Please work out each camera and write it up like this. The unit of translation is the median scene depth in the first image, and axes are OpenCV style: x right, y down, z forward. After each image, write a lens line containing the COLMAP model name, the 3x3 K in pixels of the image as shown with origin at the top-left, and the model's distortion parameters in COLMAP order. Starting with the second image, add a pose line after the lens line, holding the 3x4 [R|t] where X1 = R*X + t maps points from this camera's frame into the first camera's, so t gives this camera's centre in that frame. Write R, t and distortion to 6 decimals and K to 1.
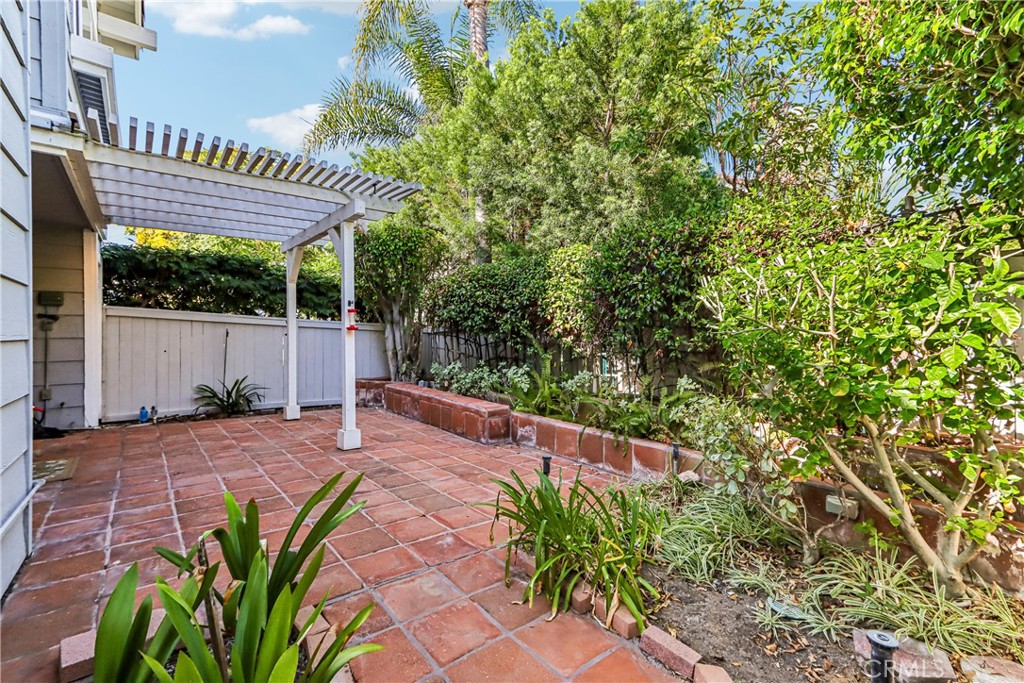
lens RADIAL K [[471.3, 0, 510.9], [0, 471.3, 340.4], [0, 0, 1]] dist [0.029082, 0.000722]
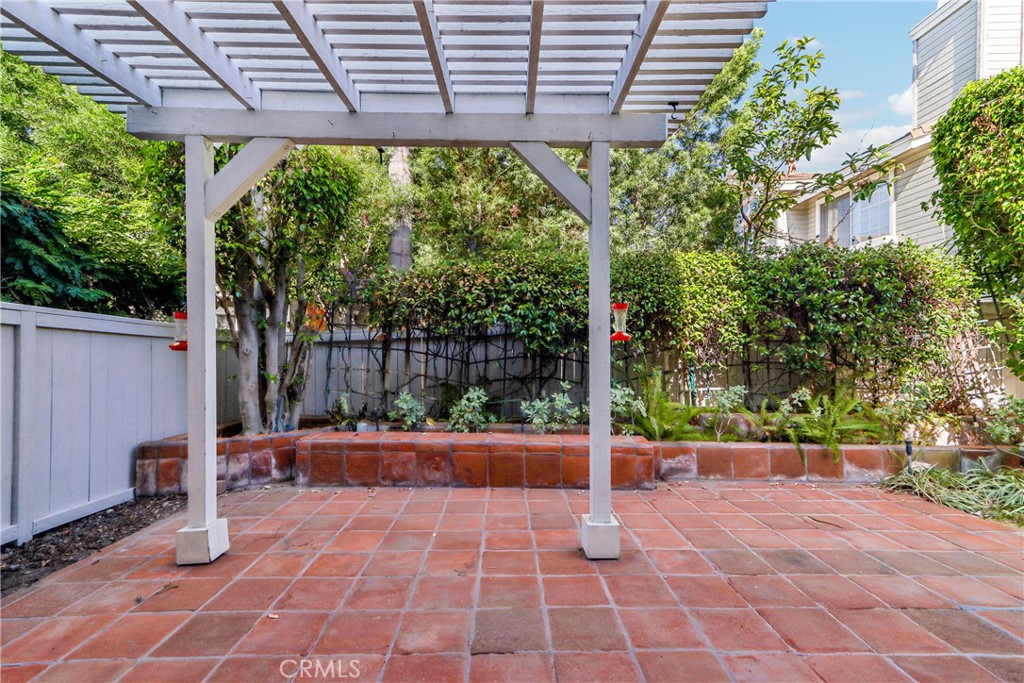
lens RADIAL K [[471.3, 0, 508.4], [0, 471.3, 342.4], [0, 0, 1]] dist [0.029082, 0.000722]
pose [[0.614783, -0.001686, 0.788695, -0.830670], [0.007138, 0.999969, -0.003426, -0.023286], [-0.788664, 0.007736, 0.614775, 0.710388]]
